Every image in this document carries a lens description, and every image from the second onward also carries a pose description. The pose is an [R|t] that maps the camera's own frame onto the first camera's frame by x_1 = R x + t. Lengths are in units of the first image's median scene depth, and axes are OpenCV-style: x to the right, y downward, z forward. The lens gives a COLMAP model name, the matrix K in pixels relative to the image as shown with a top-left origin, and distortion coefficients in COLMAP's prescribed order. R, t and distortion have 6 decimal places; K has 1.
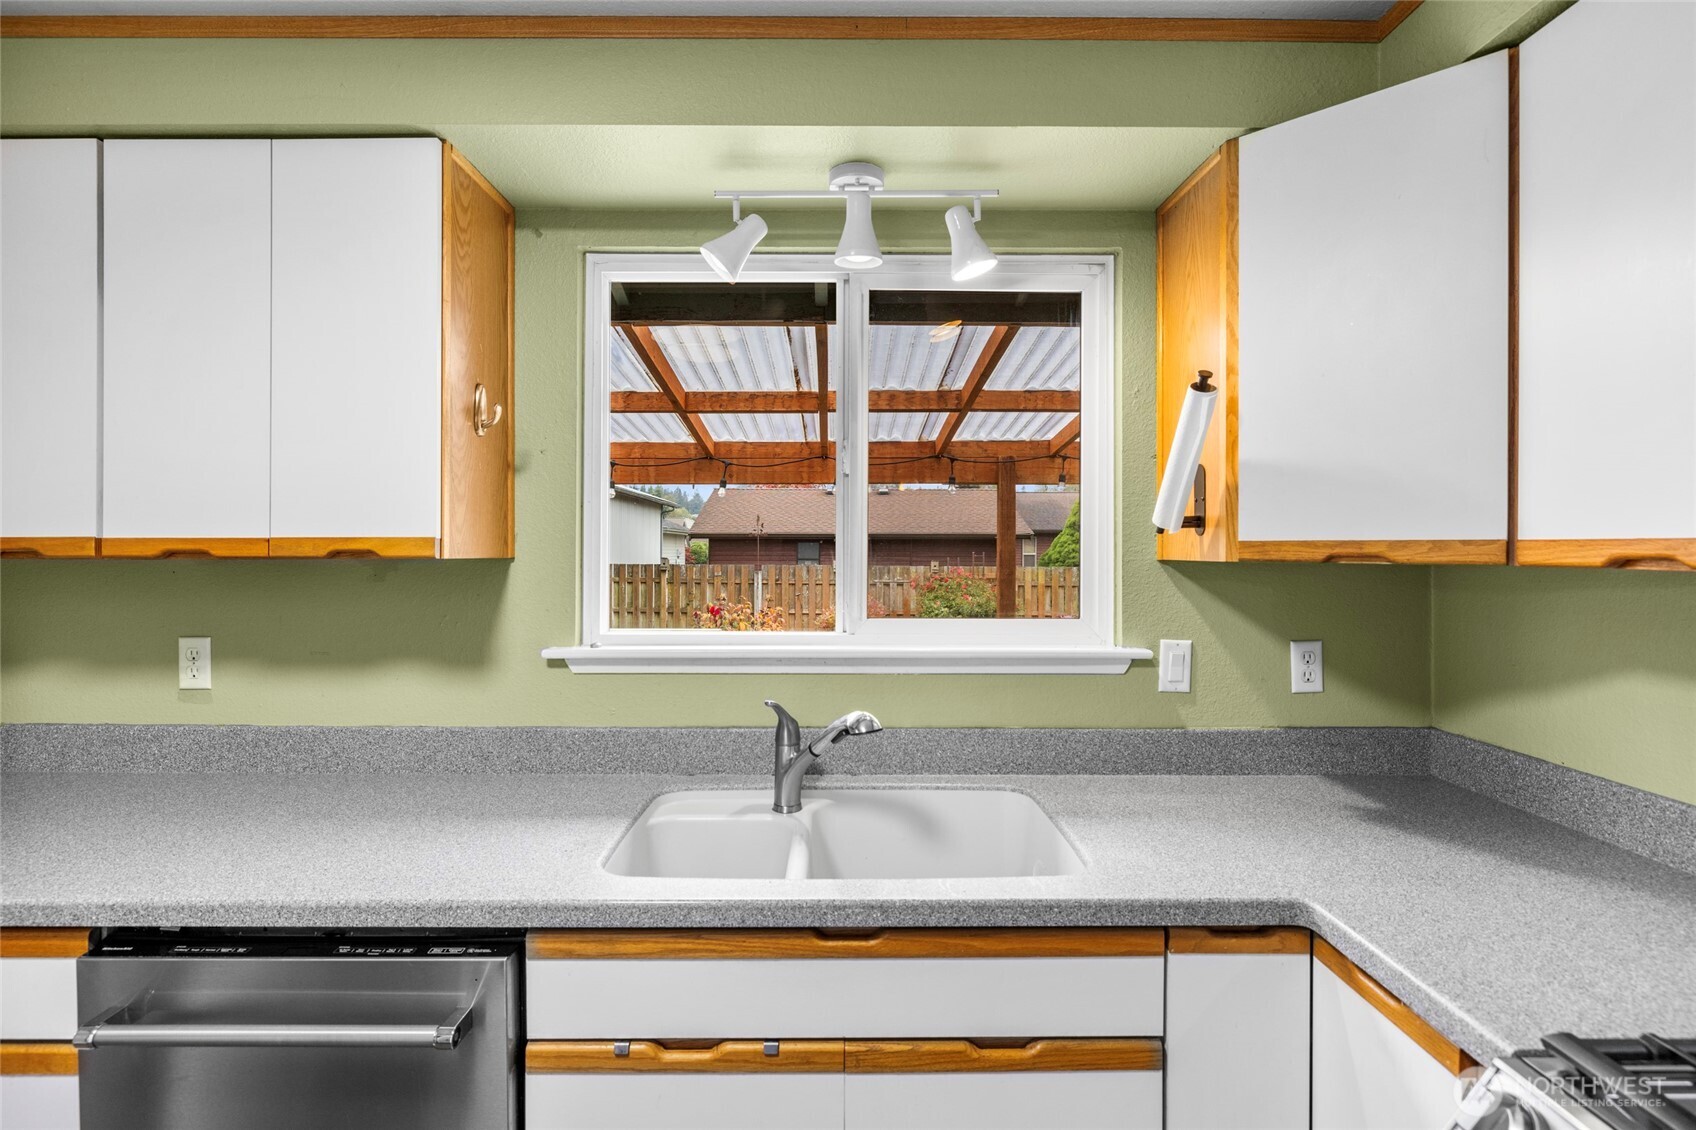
lens RADIAL K [[819.2, 0, 840.9], [0, 819.2, 551.6], [0, 0, 1]] dist [-0.004770, 0.001101]
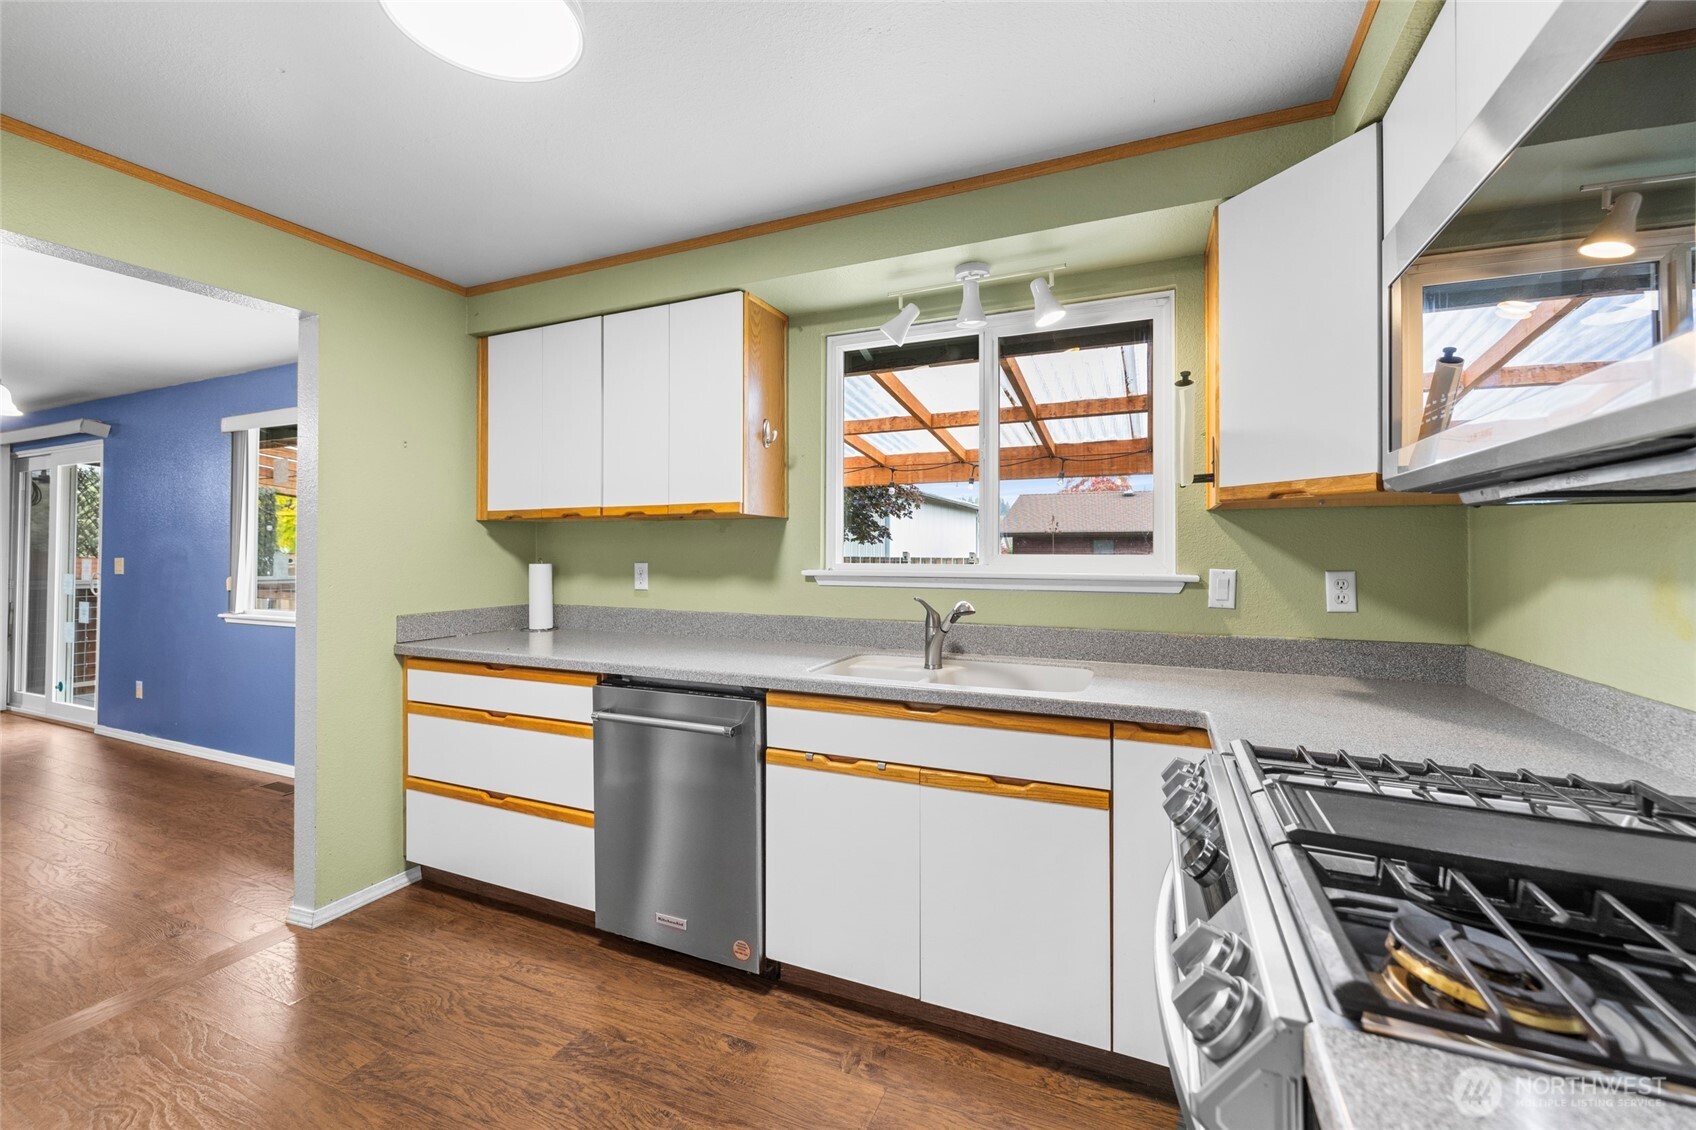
lens RADIAL K [[717.5, 0, 832.0], [0, 717.5, 552.6], [0, 0, 1]] dist [-0.001391, -0.000070]
pose [[0.907207, -0.000074, -0.420684, 0.348476], [-0.001274, 0.999995, -0.002925, 0.091855], [0.420682, 0.003189, 0.907202, -0.364908]]
